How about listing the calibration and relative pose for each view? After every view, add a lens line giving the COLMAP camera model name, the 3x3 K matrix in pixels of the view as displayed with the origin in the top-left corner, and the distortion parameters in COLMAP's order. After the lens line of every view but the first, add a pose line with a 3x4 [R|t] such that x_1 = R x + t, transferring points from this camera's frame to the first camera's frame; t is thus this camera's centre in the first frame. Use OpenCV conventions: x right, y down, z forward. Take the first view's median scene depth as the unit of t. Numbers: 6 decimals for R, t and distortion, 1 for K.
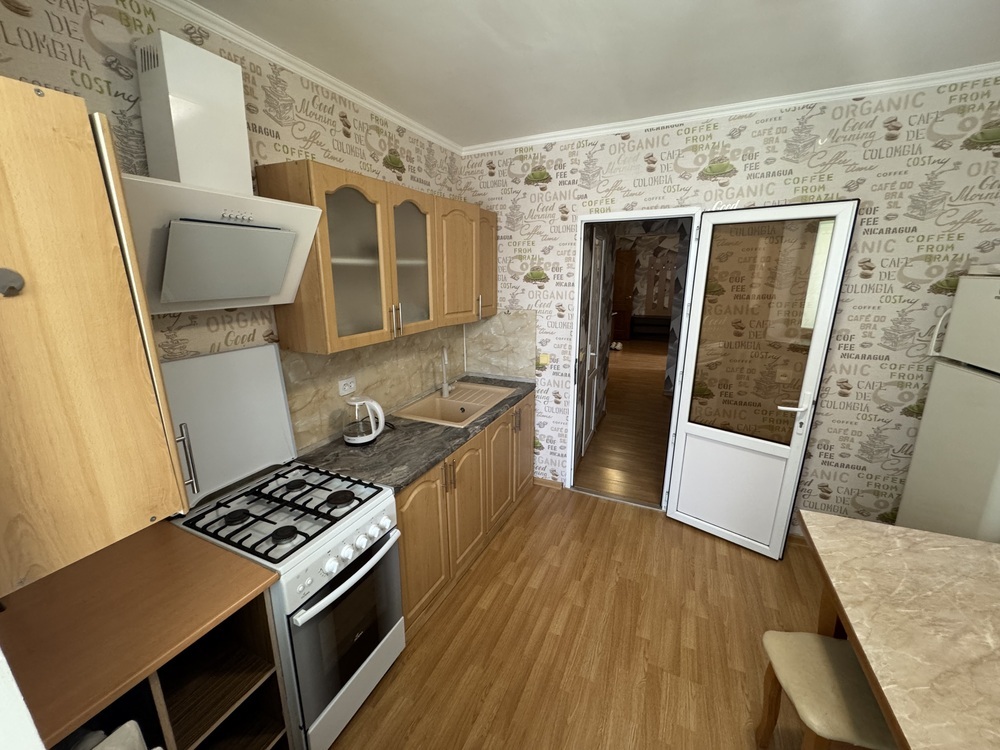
lens RADIAL K [[401.0, 0, 502.9], [0, 401.0, 373.3], [0, 0, 1]] dist [-0.007456, 0.000706]
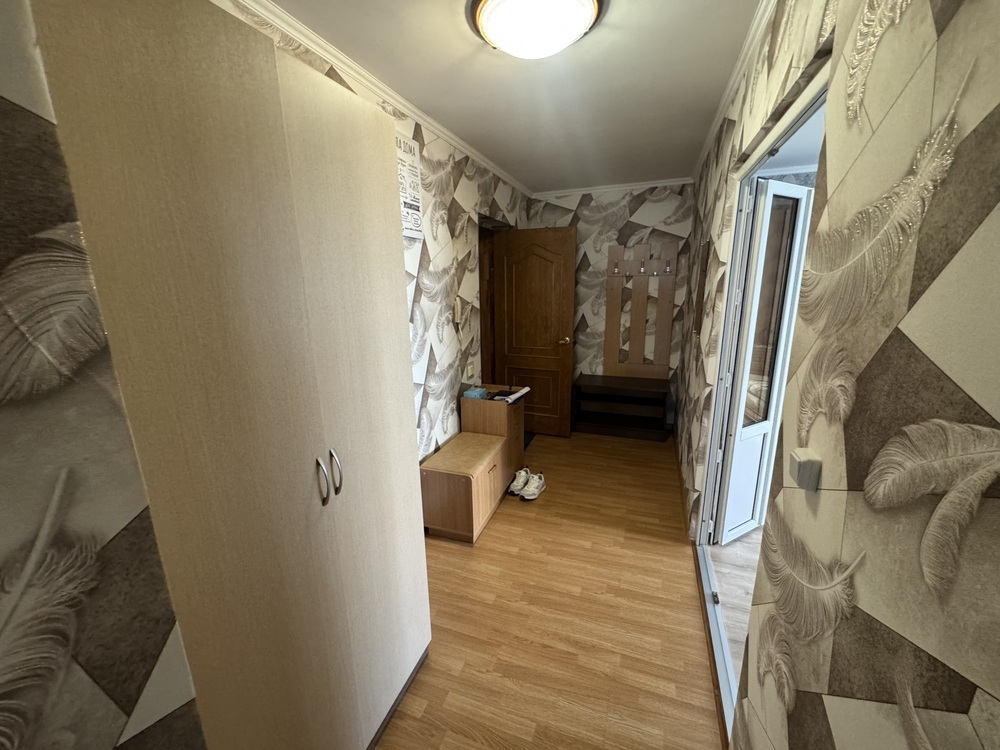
lens RADIAL K [[401.0, 0, 497.6], [0, 401.0, 375.3], [0, 0, 1]] dist [-0.007456, 0.000706]
pose [[0.997405, -0.024937, 0.067536, 0.209693], [0.026047, 0.999539, -0.015599, -0.144659], [-0.067115, 0.017317, 0.997595, 0.569511]]
